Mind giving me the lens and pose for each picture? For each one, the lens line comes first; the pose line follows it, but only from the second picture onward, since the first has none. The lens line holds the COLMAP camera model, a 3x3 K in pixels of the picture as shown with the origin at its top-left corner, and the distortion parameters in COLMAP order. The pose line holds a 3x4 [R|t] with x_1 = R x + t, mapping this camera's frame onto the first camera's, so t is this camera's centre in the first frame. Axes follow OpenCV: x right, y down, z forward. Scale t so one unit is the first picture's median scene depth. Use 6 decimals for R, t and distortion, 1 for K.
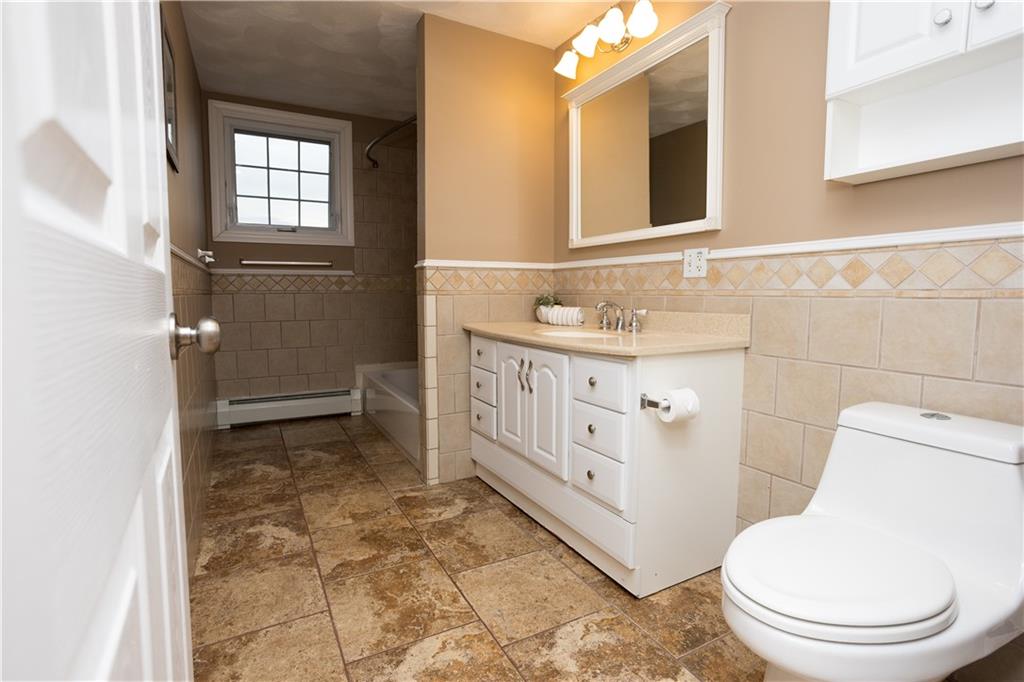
lens RADIAL K [[515.8, 0, 505.5], [0, 515.8, 336.0], [0, 0, 1]] dist [-0.036608, 0.017258]
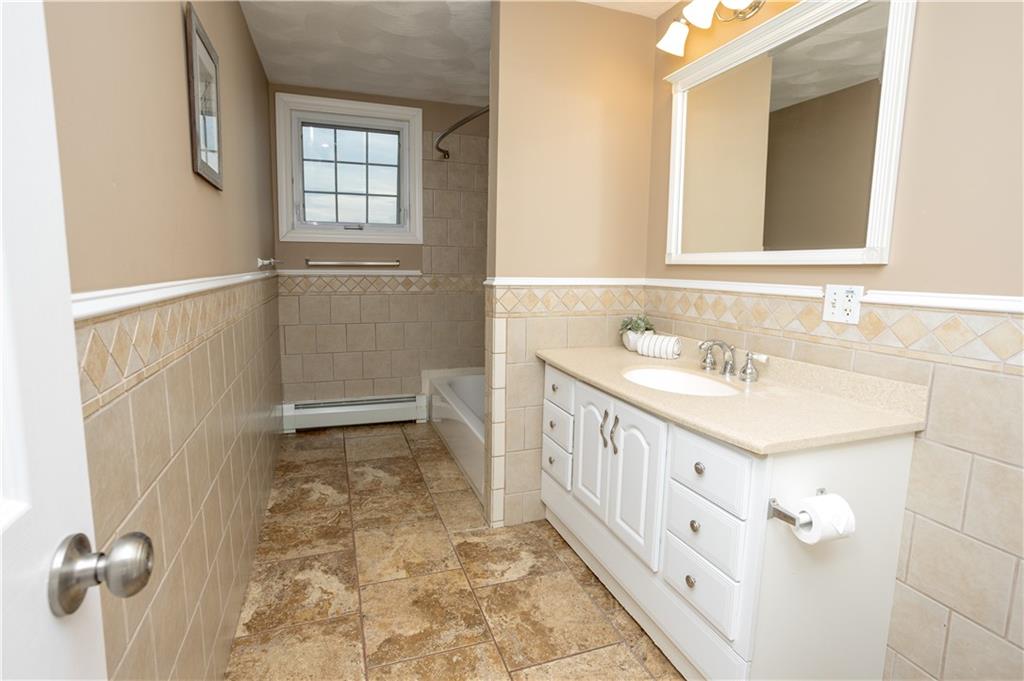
lens RADIAL K [[515.8, 0, 496.0], [0, 515.8, 333.3], [0, 0, 1]] dist [-0.036608, 0.017258]
pose [[0.986637, 0.034844, -0.159163, -0.010398], [-0.026861, 0.998284, 0.052039, -0.083230], [0.160704, -0.047068, 0.985880, 0.115121]]
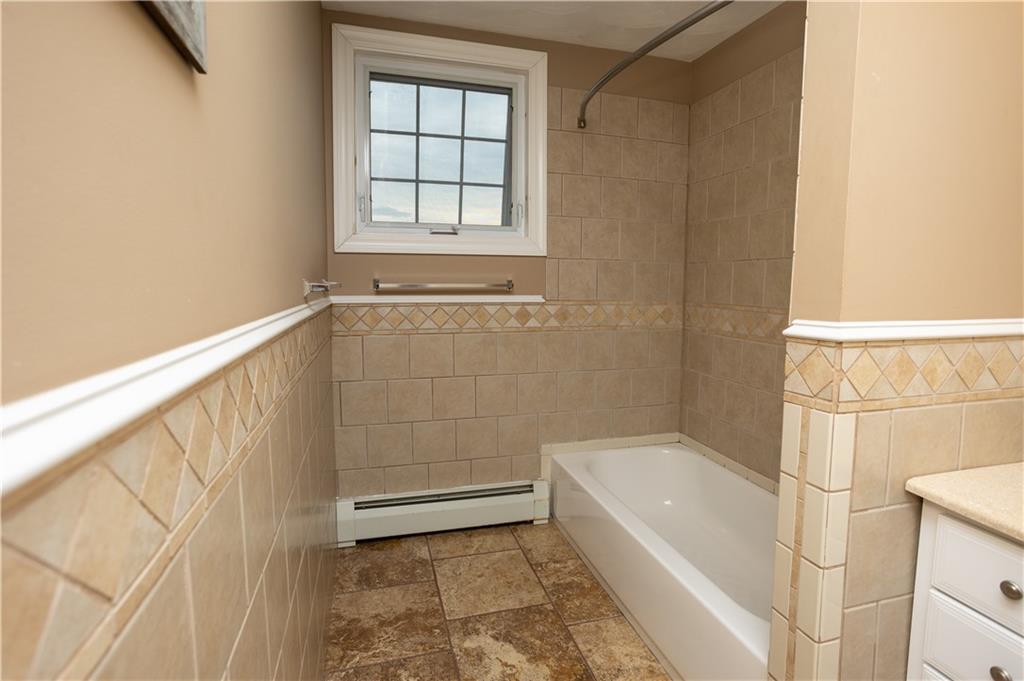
lens RADIAL K [[515.8, 0, 509.5], [0, 515.8, 332.1], [0, 0, 1]] dist [-0.036608, 0.017258]
pose [[0.979008, 0.027763, -0.201924, -0.266444], [-0.024565, 0.999530, 0.018329, -0.118780], [0.202338, -0.012984, 0.979230, 0.483945]]
